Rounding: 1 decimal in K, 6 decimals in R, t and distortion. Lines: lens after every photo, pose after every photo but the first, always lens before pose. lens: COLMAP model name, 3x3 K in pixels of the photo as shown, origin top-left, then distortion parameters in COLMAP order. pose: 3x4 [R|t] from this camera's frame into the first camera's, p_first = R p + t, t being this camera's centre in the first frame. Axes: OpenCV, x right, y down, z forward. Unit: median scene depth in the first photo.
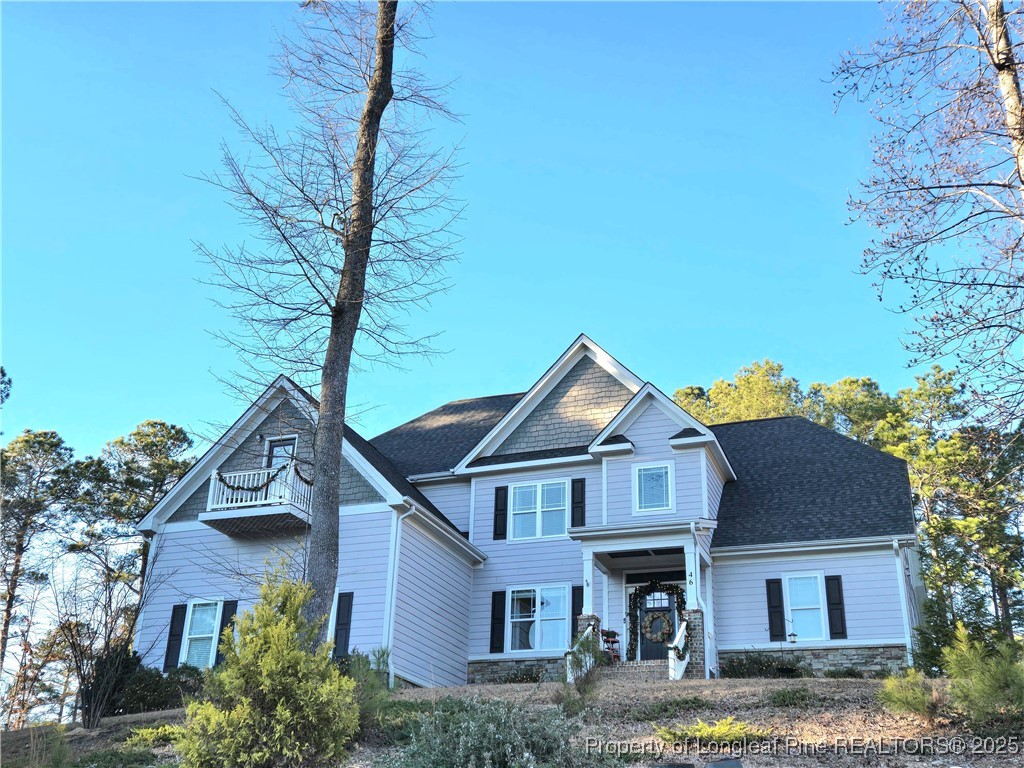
lens RADIAL K [[1057.7, 0, 510.4], [0, 1057.7, 374.0], [0, 0, 1]] dist [0.058610, 0.000000]
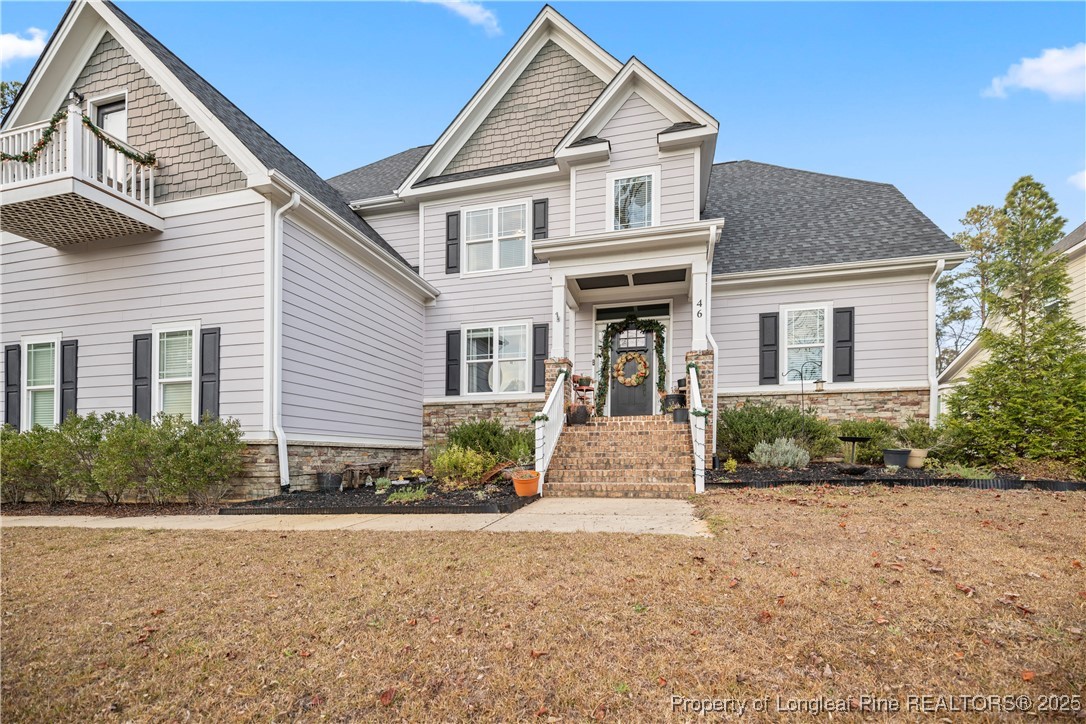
lens RADIAL K [[530.0, 0, 529.1], [0, 530.0, 471.0], [0, 0, 1]] dist [-0.001041, -0.000737]
pose [[0.996864, -0.023281, 0.075627, 0.017966], [-0.012169, 0.899262, 0.437240, 0.116149], [-0.078188, -0.436790, 0.896159, 0.545004]]
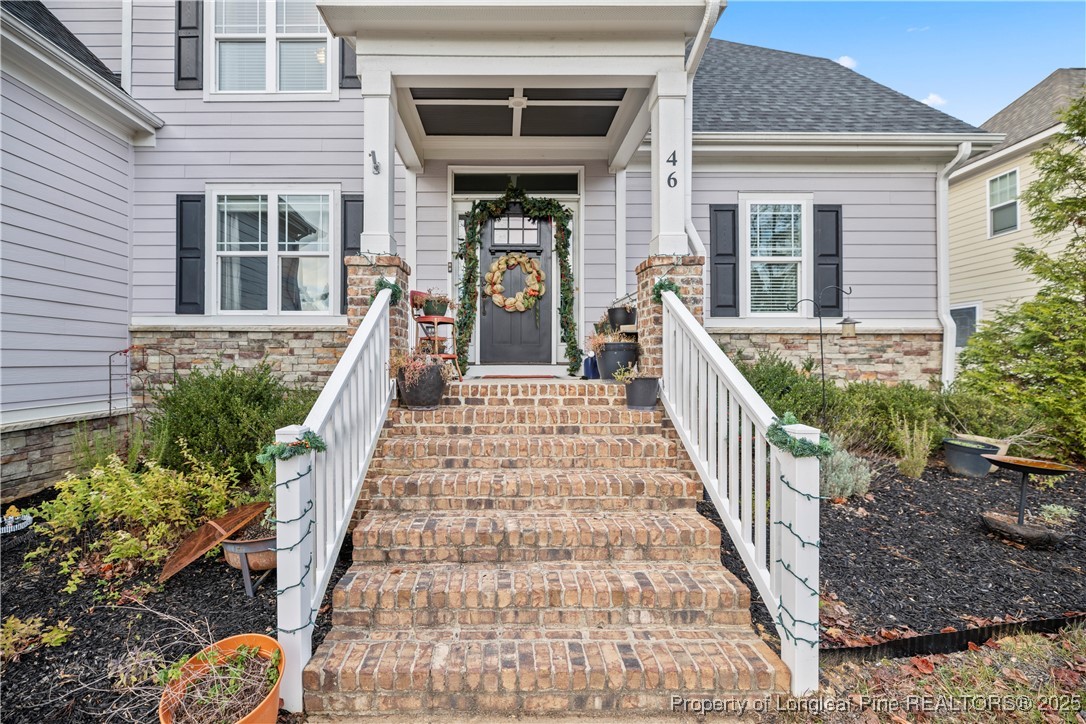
lens RADIAL K [[530.0, 0, 525.3], [0, 530.0, 385.7], [0, 0, 1]] dist [-0.001041, -0.000737]
pose [[0.936590, -0.033632, 0.348811, 0.049529], [-0.129778, 0.891318, 0.434408, 0.161296], [-0.325511, -0.452130, 0.830434, 0.722014]]
